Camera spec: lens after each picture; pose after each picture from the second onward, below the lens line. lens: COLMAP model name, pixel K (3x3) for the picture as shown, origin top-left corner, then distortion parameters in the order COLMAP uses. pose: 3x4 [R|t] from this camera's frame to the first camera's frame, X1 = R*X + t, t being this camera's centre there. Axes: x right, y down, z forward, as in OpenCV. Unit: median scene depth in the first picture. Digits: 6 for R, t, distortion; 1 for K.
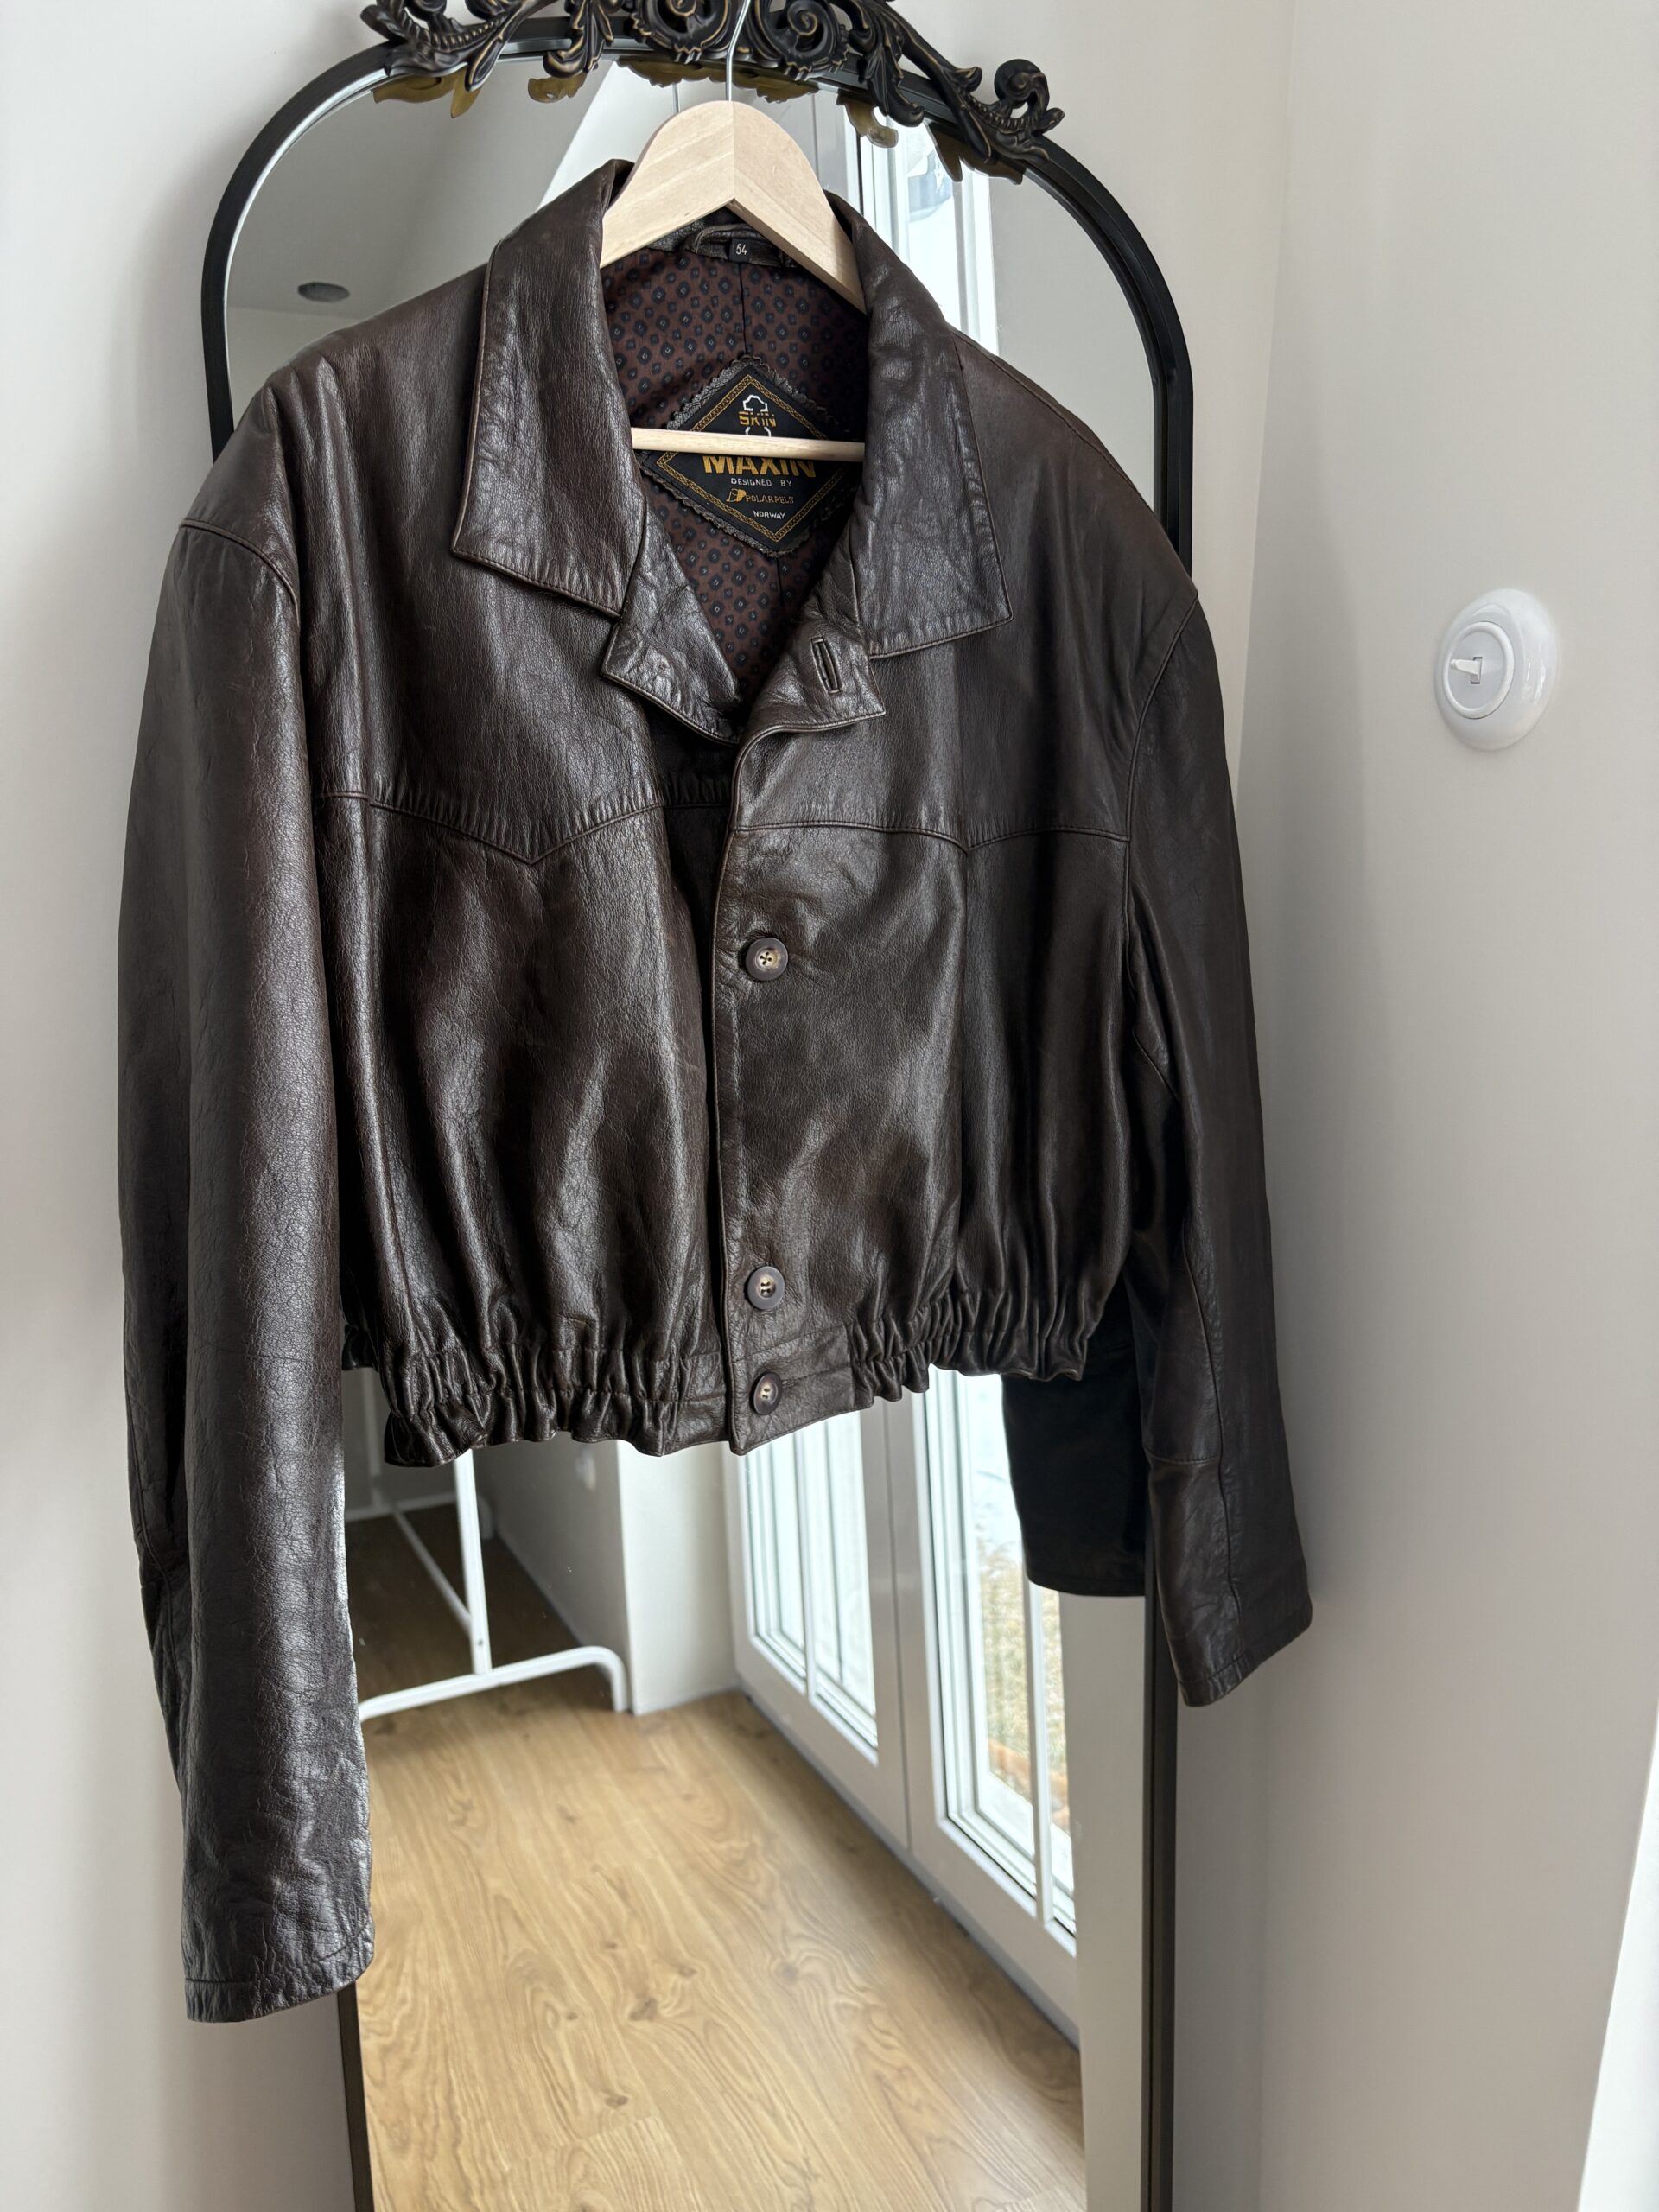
lens RADIAL K [[1659.9, 0, 806.5], [0, 1659.9, 1088.6], [0, 0, 1]] dist [0.037218, -0.055621]
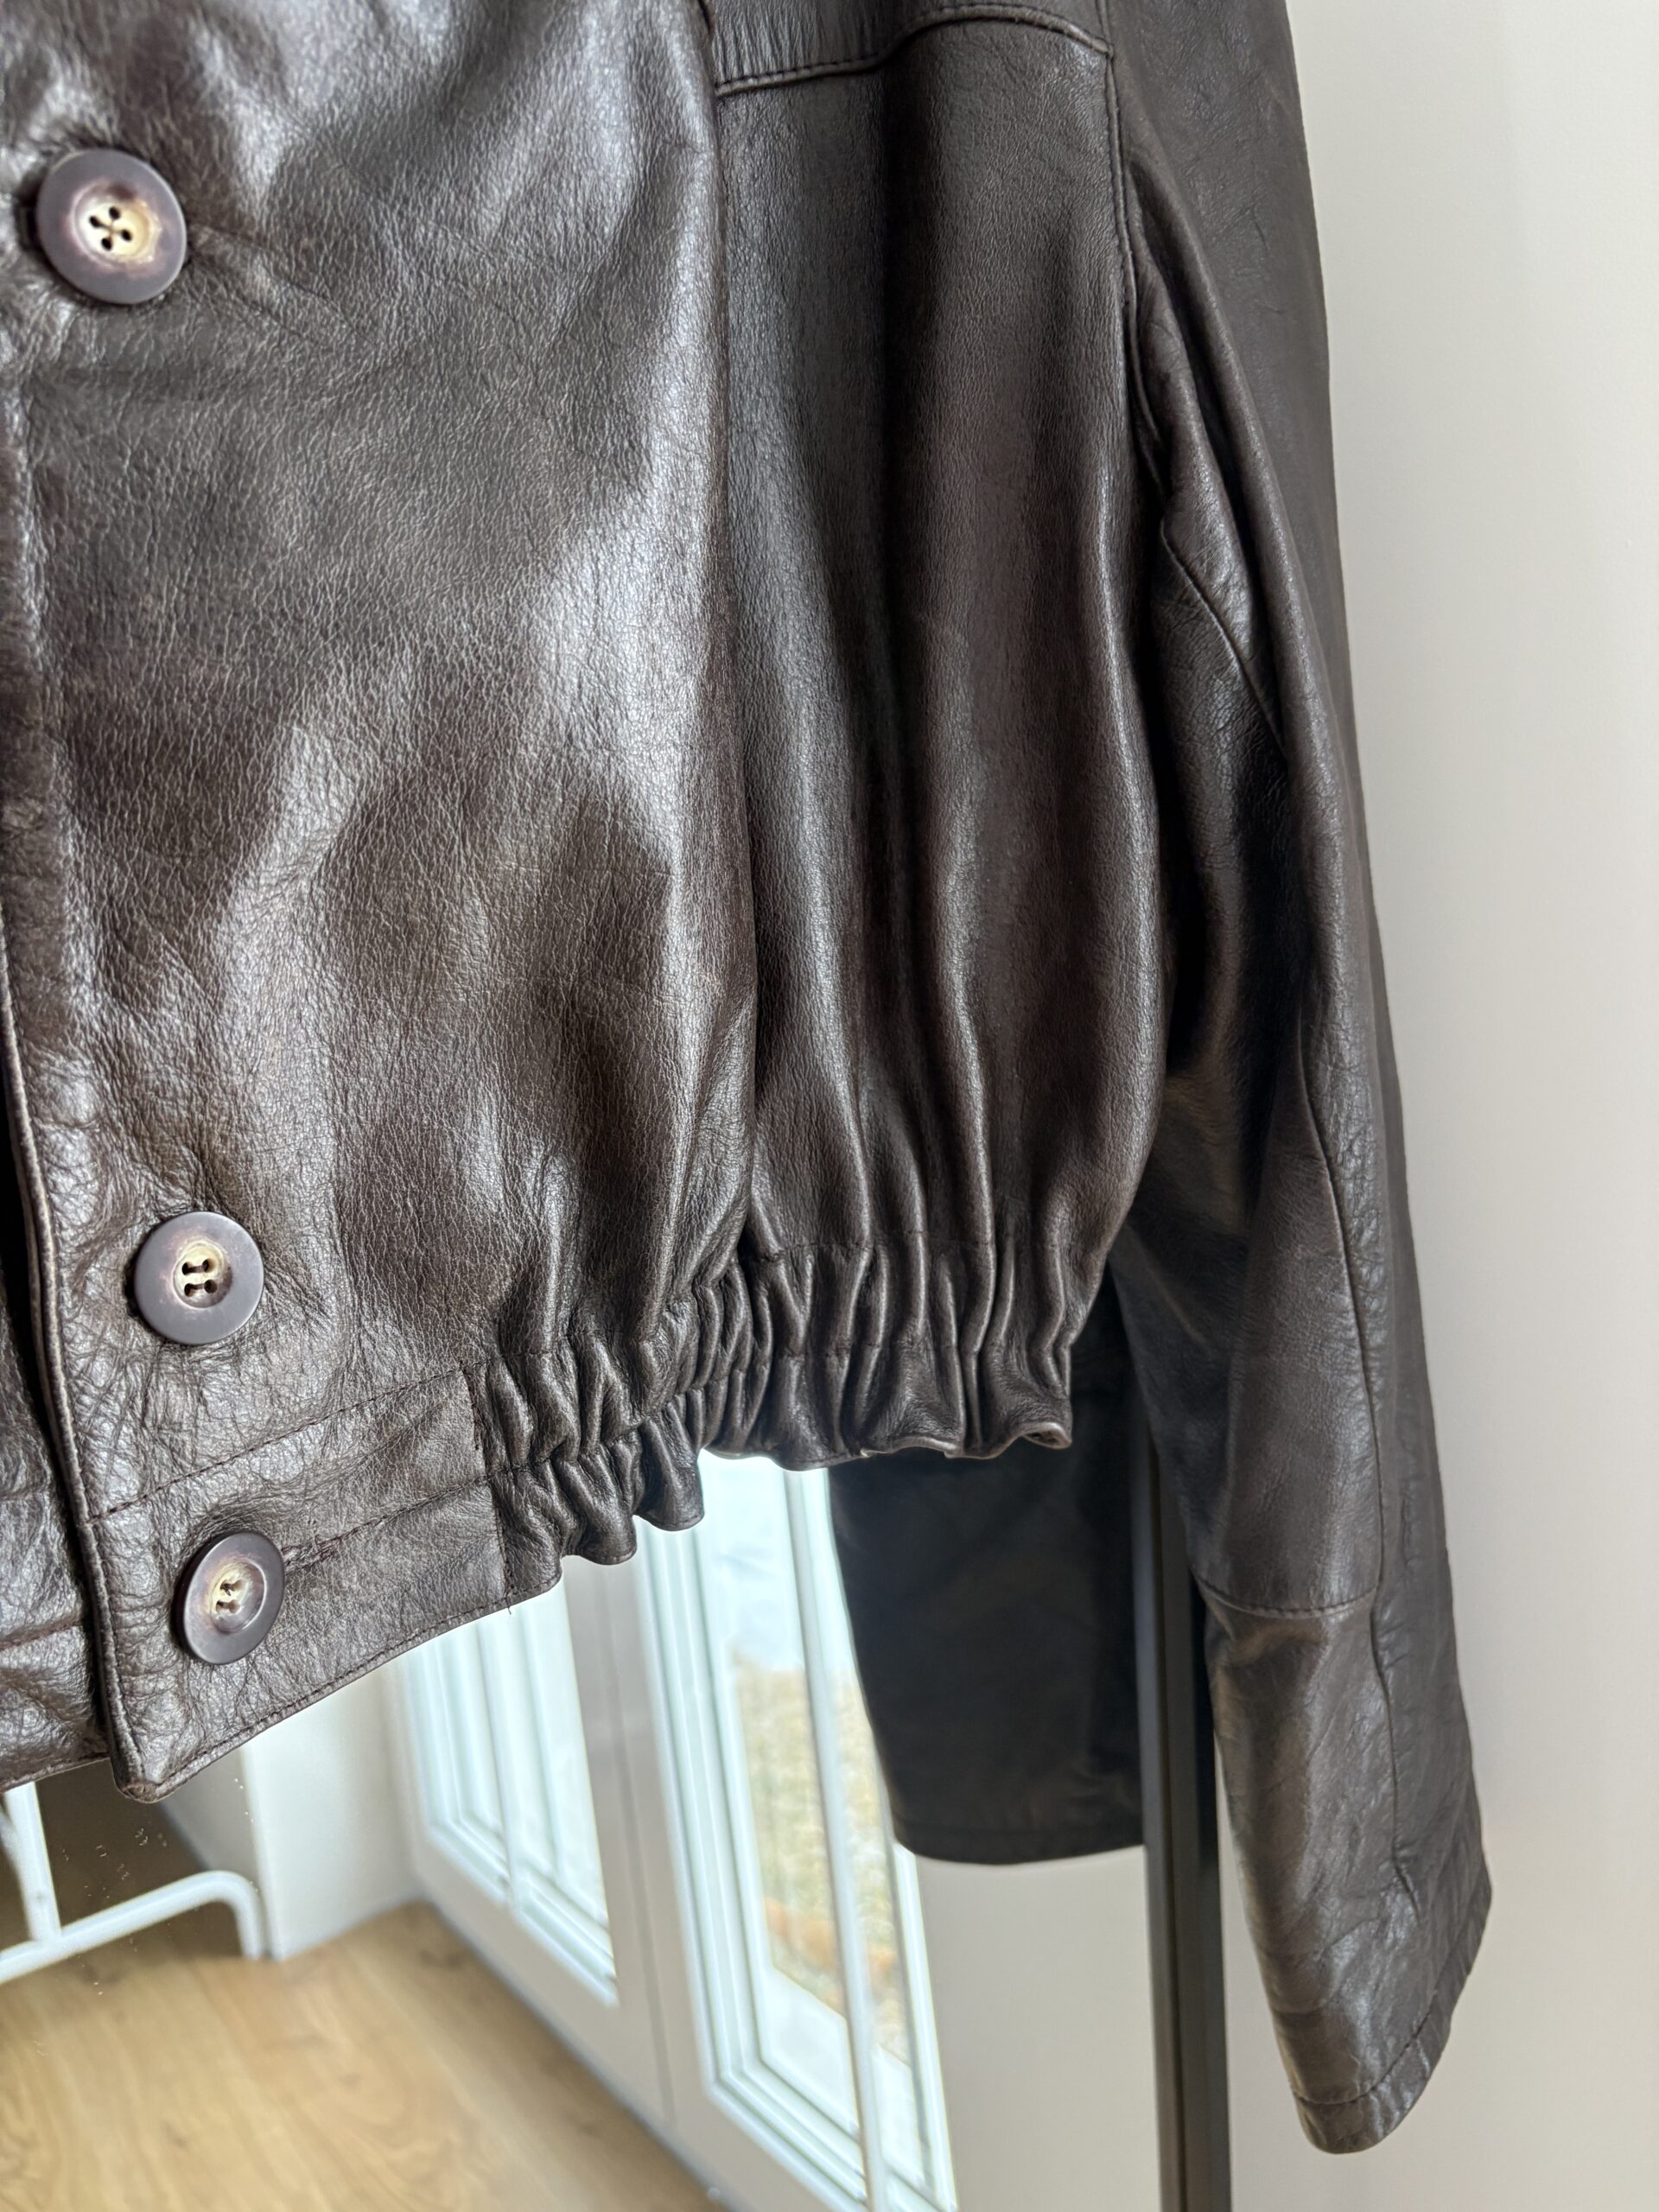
lens RADIAL K [[1659.9, 0, 804.0], [0, 1659.9, 1127.3], [0, 0, 1]] dist [0.037218, -0.055621]
pose [[0.978966, -0.072590, 0.190673, 0.031510], [0.075557, 0.997107, -0.008327, 0.103734], [-0.189516, 0.022559, 0.981618, 0.663293]]
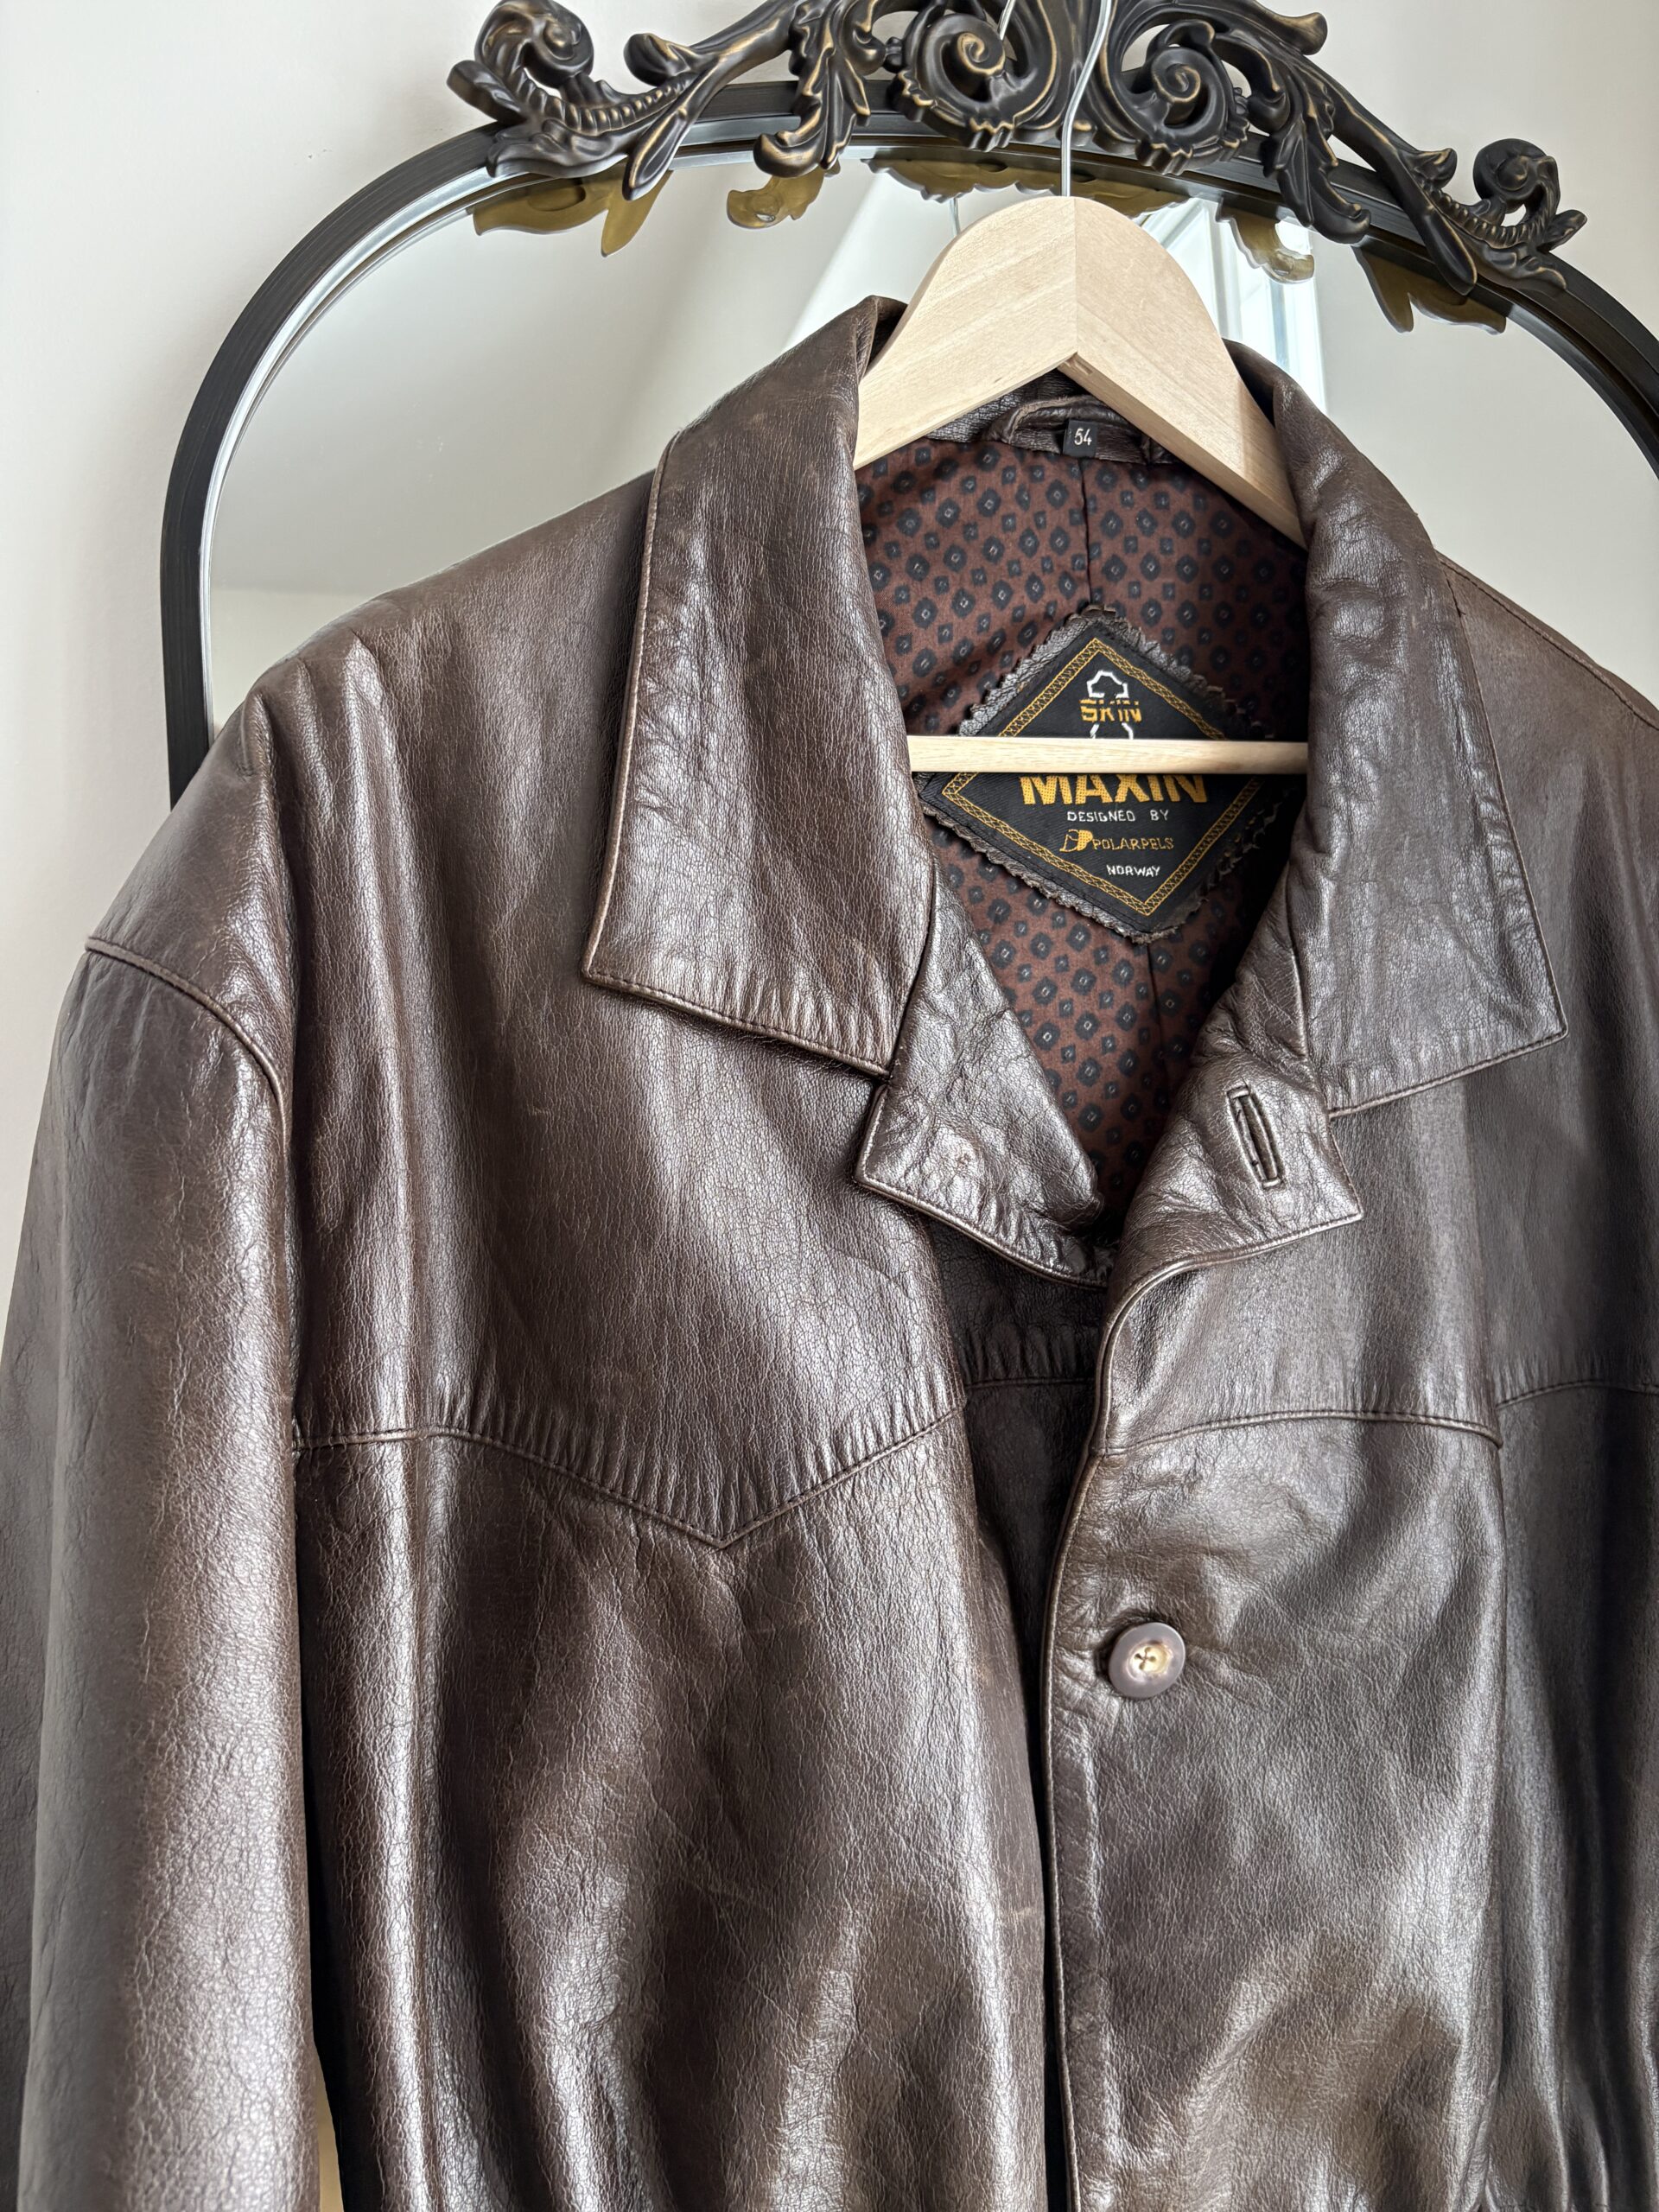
lens RADIAL K [[1659.9, 0, 808.3], [0, 1659.9, 1126.5], [0, 0, 1]] dist [0.037218, -0.055621]
pose [[0.994842, -0.011911, -0.100735, -0.076385], [-0.001245, 0.991574, -0.129536, -0.178895], [0.101429, 0.128993, 0.986445, 0.425280]]
